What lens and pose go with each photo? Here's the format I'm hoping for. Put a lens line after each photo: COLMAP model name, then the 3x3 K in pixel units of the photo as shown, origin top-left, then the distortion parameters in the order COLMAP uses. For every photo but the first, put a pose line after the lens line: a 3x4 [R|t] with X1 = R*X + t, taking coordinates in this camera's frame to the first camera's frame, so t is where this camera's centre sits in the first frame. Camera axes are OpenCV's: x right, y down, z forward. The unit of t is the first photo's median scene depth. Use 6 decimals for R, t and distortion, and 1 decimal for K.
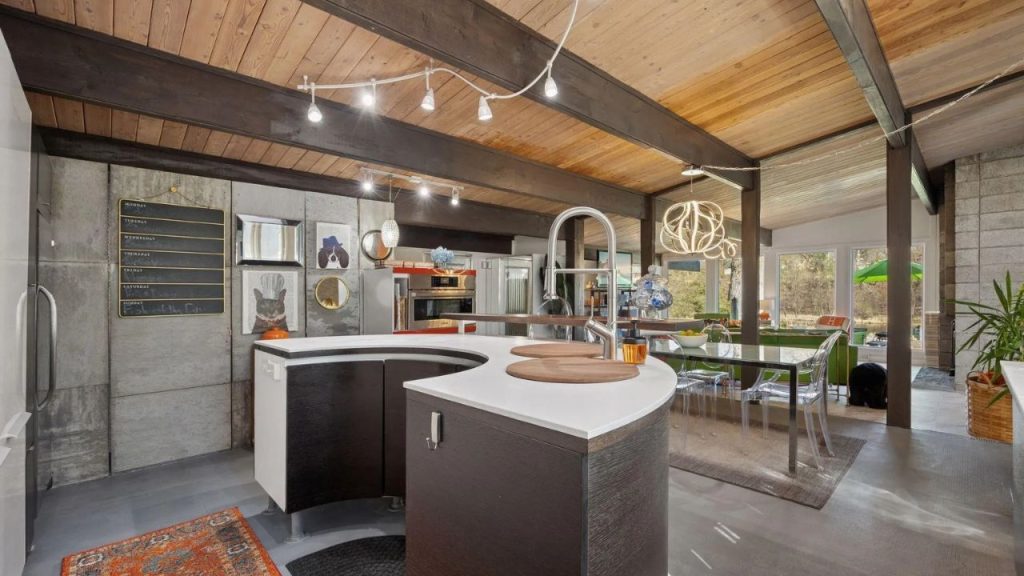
lens RADIAL K [[450.2, 0, 512.0], [0, 450.2, 288.0], [0, 0, 1]] dist [0.000424, 0.000049]
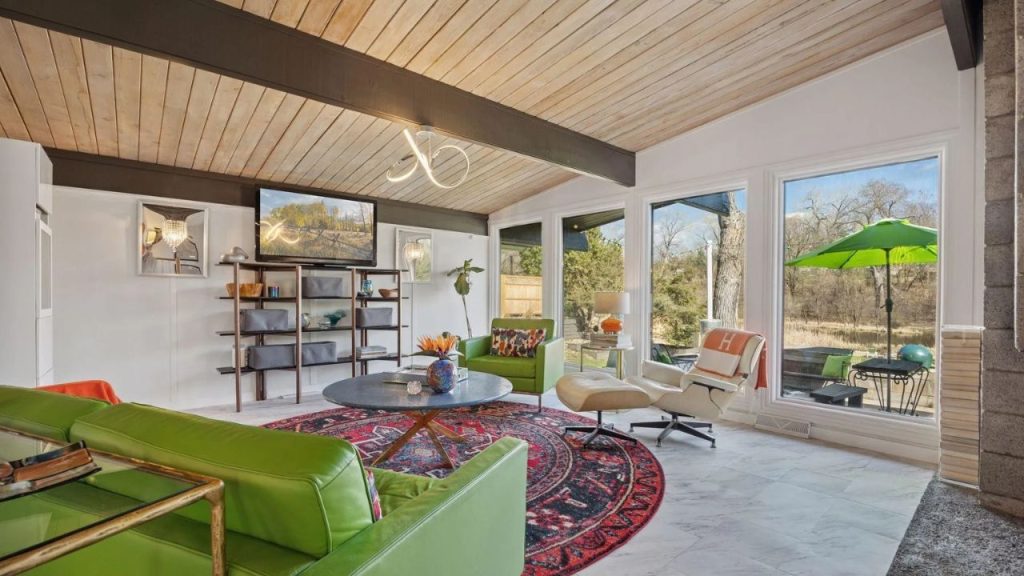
lens RADIAL K [[450.2, 0, 512.0], [0, 450.2, 288.0], [0, 0, 1]] dist [0.000424, 0.000049]
pose [[0.998702, 0.016578, -0.048165, 0.581121], [-0.016688, 0.999859, -0.001889, 0.030007], [0.048127, 0.002690, 0.998838, 0.613466]]
